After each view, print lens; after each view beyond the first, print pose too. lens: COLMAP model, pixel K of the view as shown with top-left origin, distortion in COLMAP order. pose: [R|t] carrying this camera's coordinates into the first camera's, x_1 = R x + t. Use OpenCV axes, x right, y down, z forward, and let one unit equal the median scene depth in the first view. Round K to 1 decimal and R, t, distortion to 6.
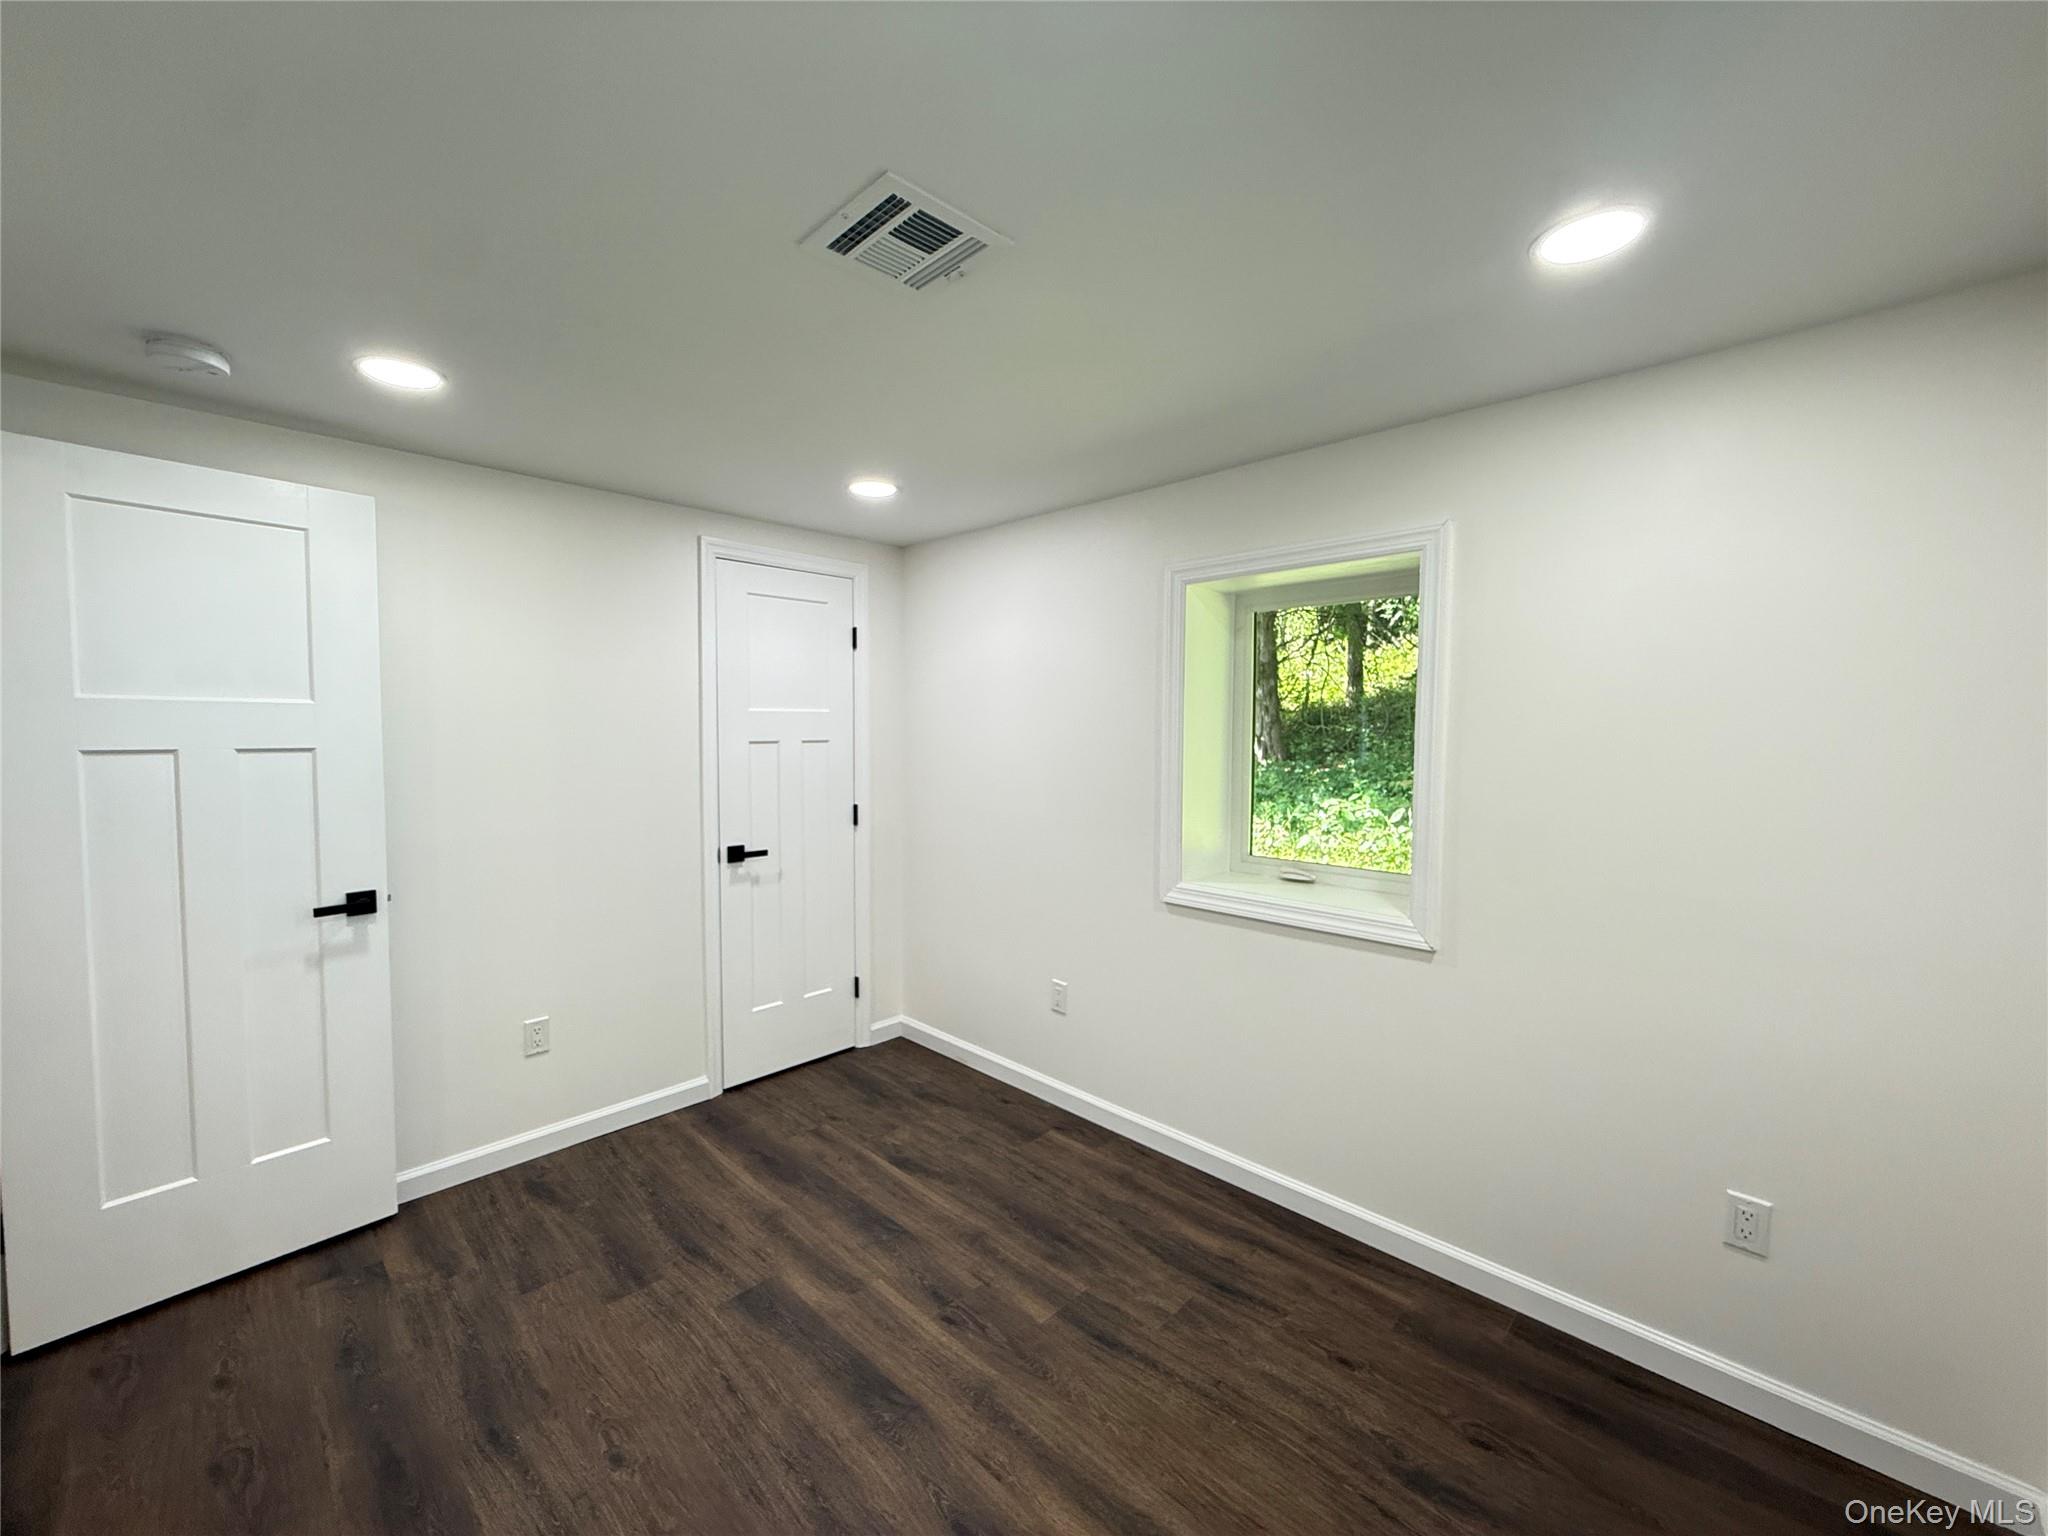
lens RADIAL K [[816.5, 0, 1017.9], [0, 816.5, 771.8], [0, 0, 1]] dist [-0.002311, 0.000472]
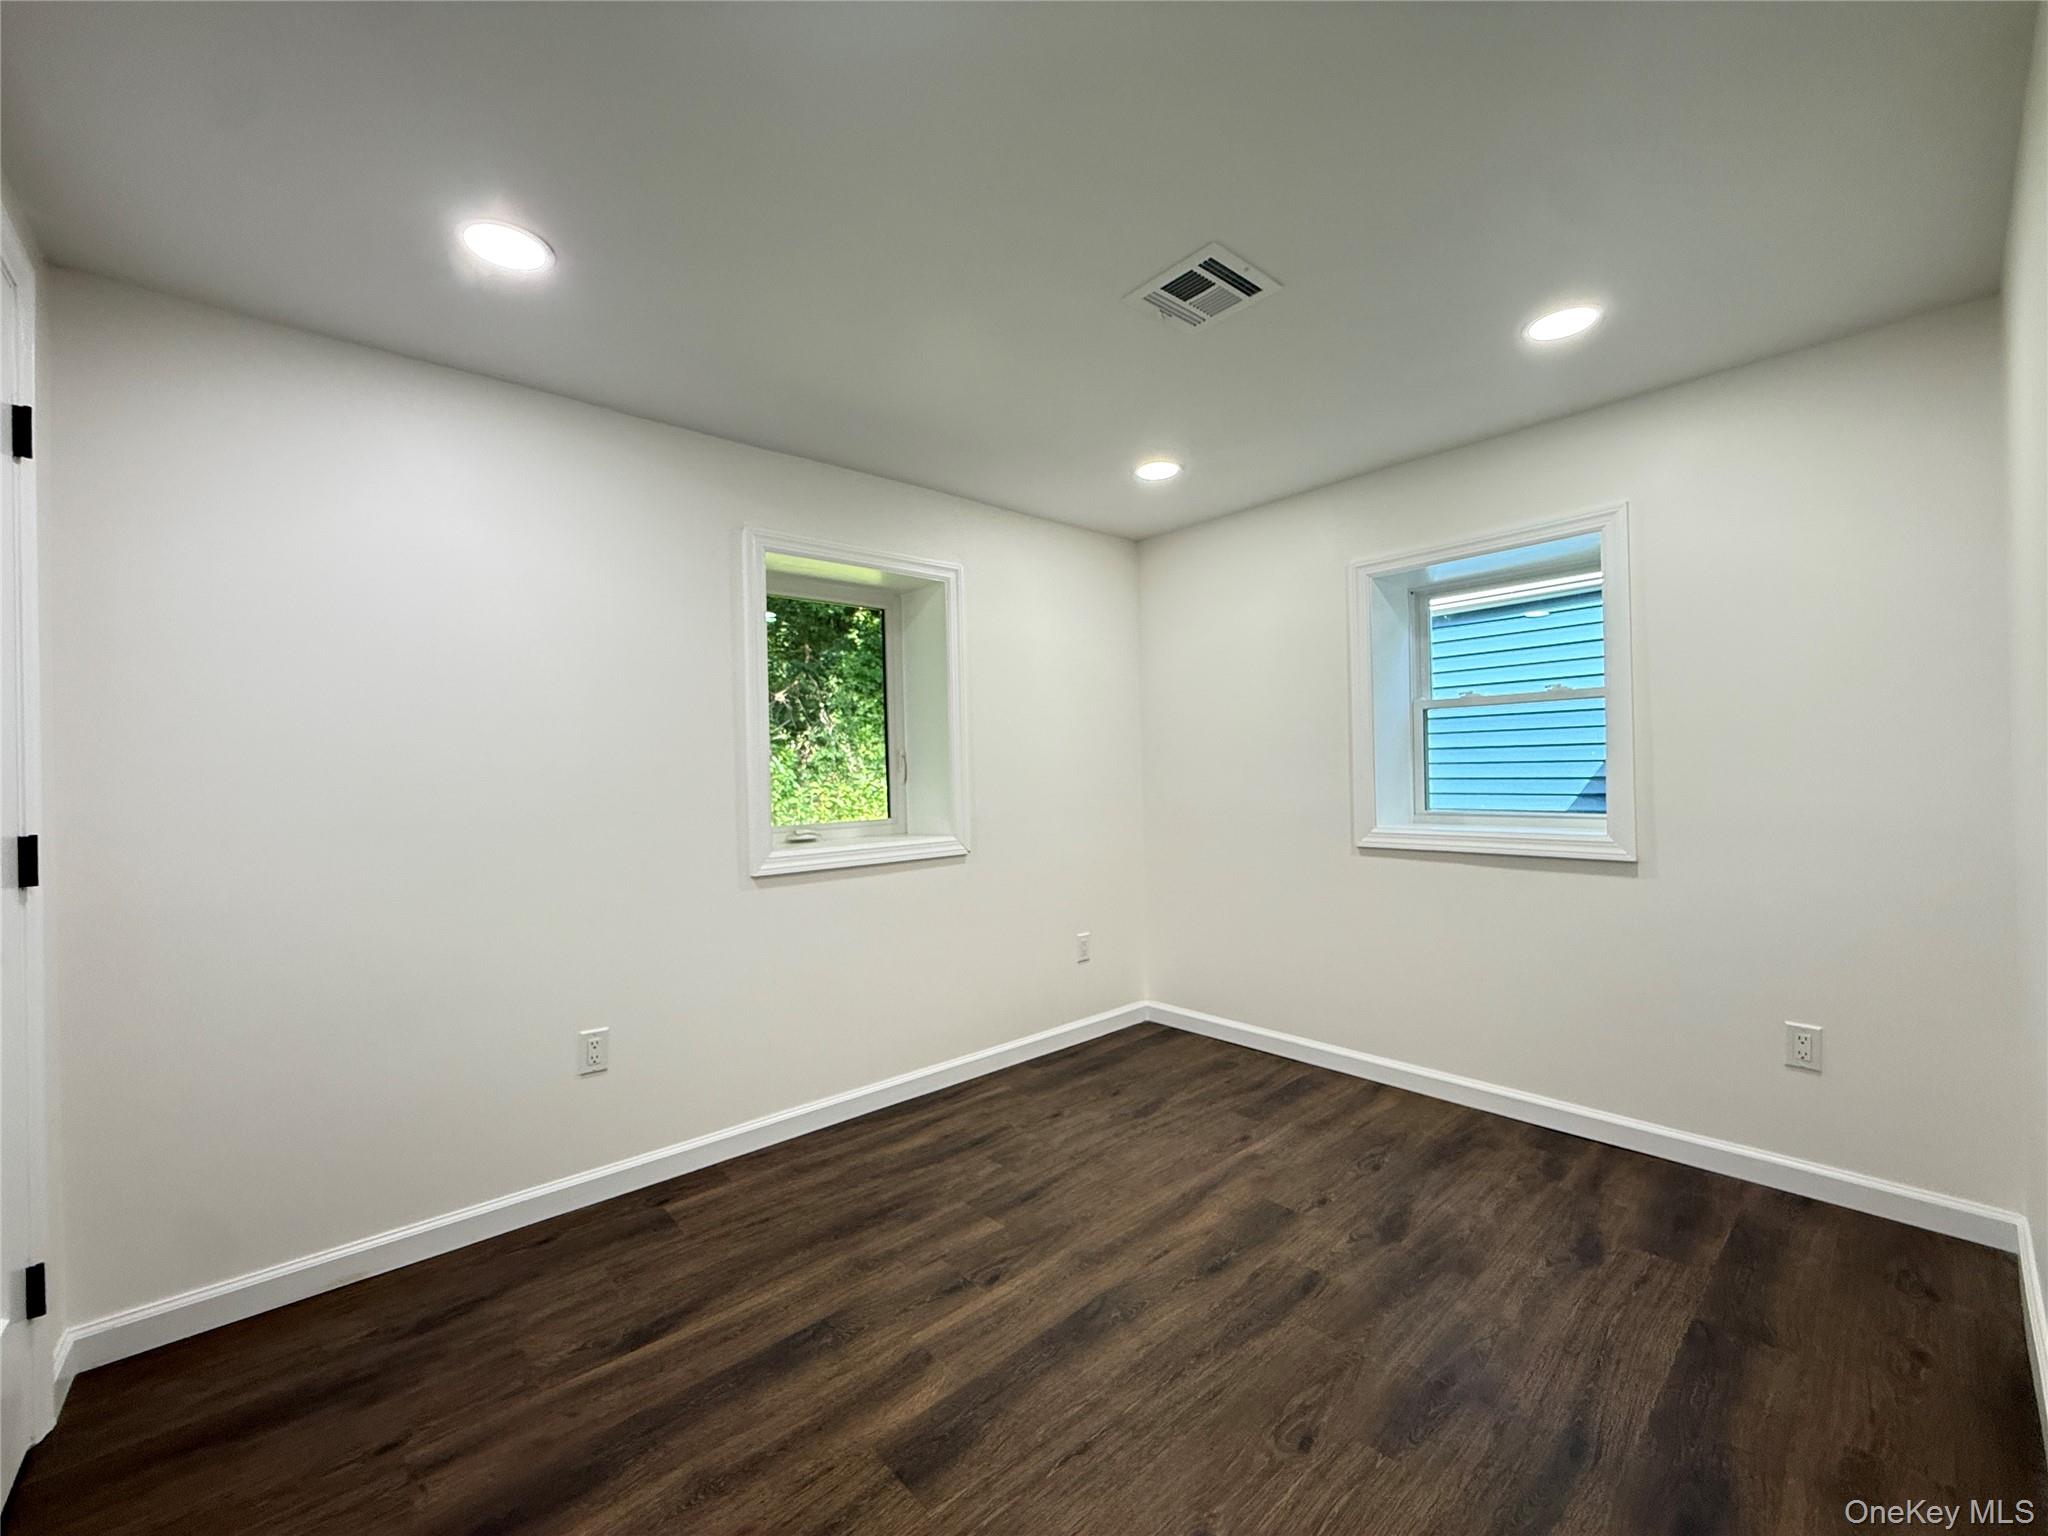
lens RADIAL K [[816.5, 0, 1021.2], [0, 816.5, 776.2], [0, 0, 1]] dist [-0.002311, 0.000472]
pose [[0.070487, -0.012647, 0.997433, -0.927569], [0.078133, 0.996918, 0.007119, 0.075716], [-0.994448, 0.077431, 0.071257, 0.774789]]
